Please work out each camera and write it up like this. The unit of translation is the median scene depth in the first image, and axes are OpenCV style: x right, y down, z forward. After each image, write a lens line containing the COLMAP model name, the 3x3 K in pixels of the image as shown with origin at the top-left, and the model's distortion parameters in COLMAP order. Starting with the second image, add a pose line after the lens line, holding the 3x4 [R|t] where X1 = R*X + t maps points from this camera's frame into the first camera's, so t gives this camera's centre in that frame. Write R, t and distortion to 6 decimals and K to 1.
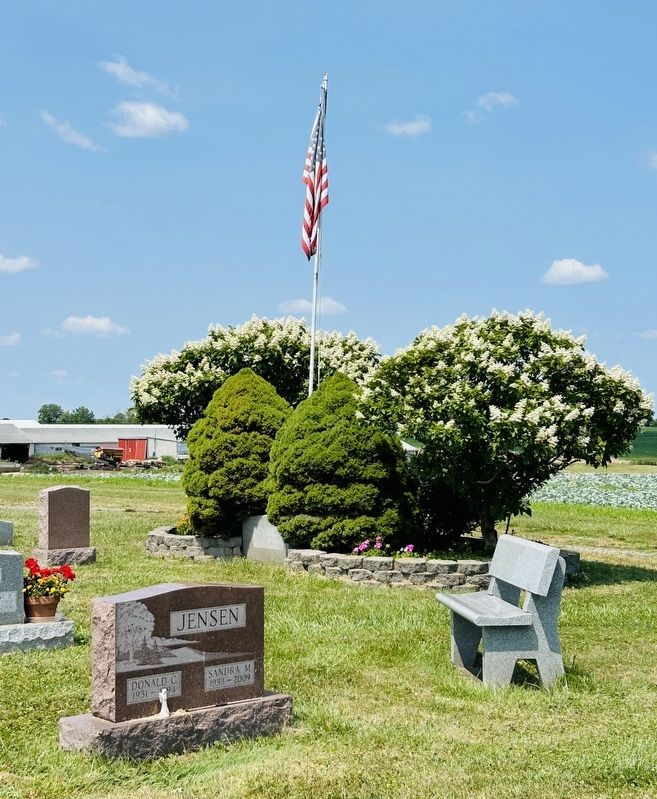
lens RADIAL K [[1322.4, 0, 328.5], [0, 1322.4, 399.5], [0, 0, 1]] dist [0.016065, 0.000000]
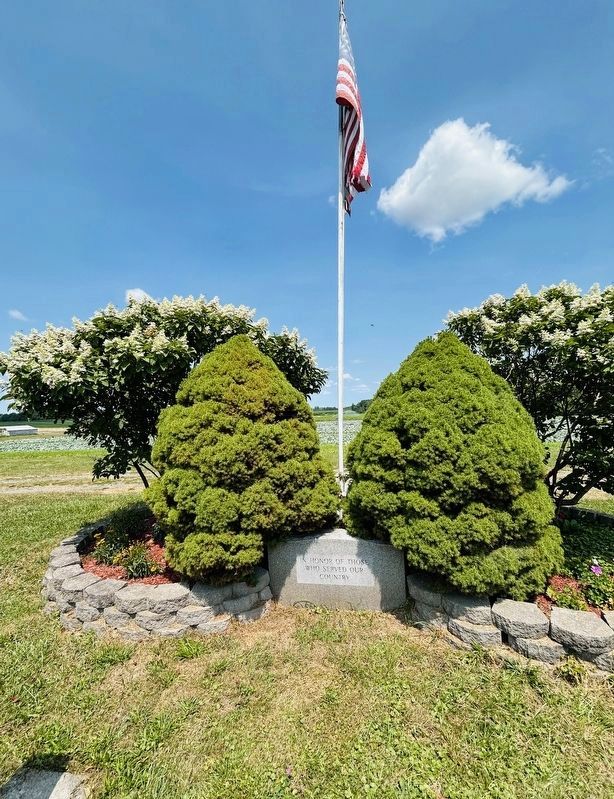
lens RADIAL K [[341.8, 0, 307.4], [0, 341.8, 403.0], [0, 0, 1]] dist [-0.014296, 0.000128]
pose [[0.726808, -0.021851, 0.686493, -0.175047], [0.023744, 0.999696, 0.006682, 0.015118], [-0.686430, 0.011443, 0.727106, 0.866081]]
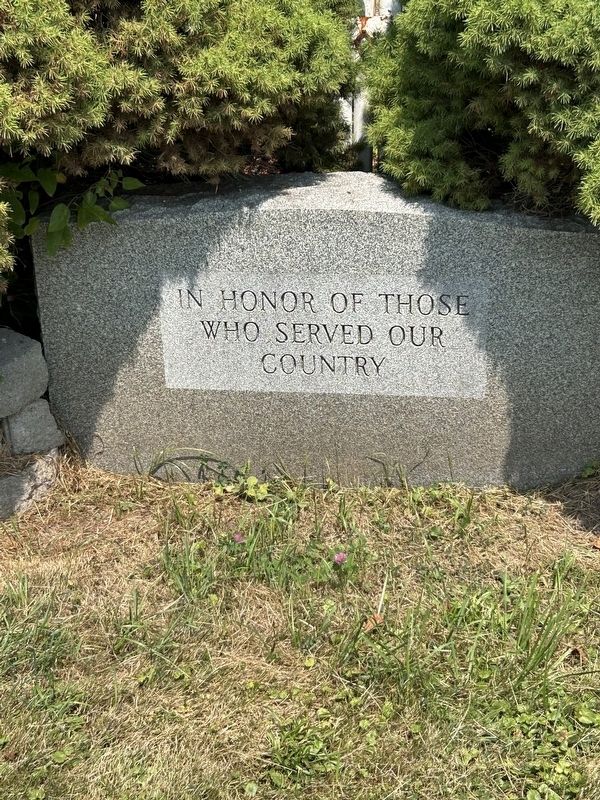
lens RADIAL K [[1447.8, 0, 299.1], [0, 1447.8, 399.6], [0, 0, 1]] dist [0.064680, 0.000000]
pose [[0.683750, -0.308840, 0.661138, -0.167005], [-0.004977, 0.904026, 0.427449, 0.034491], [-0.729699, -0.295558, 0.616591, 0.876533]]
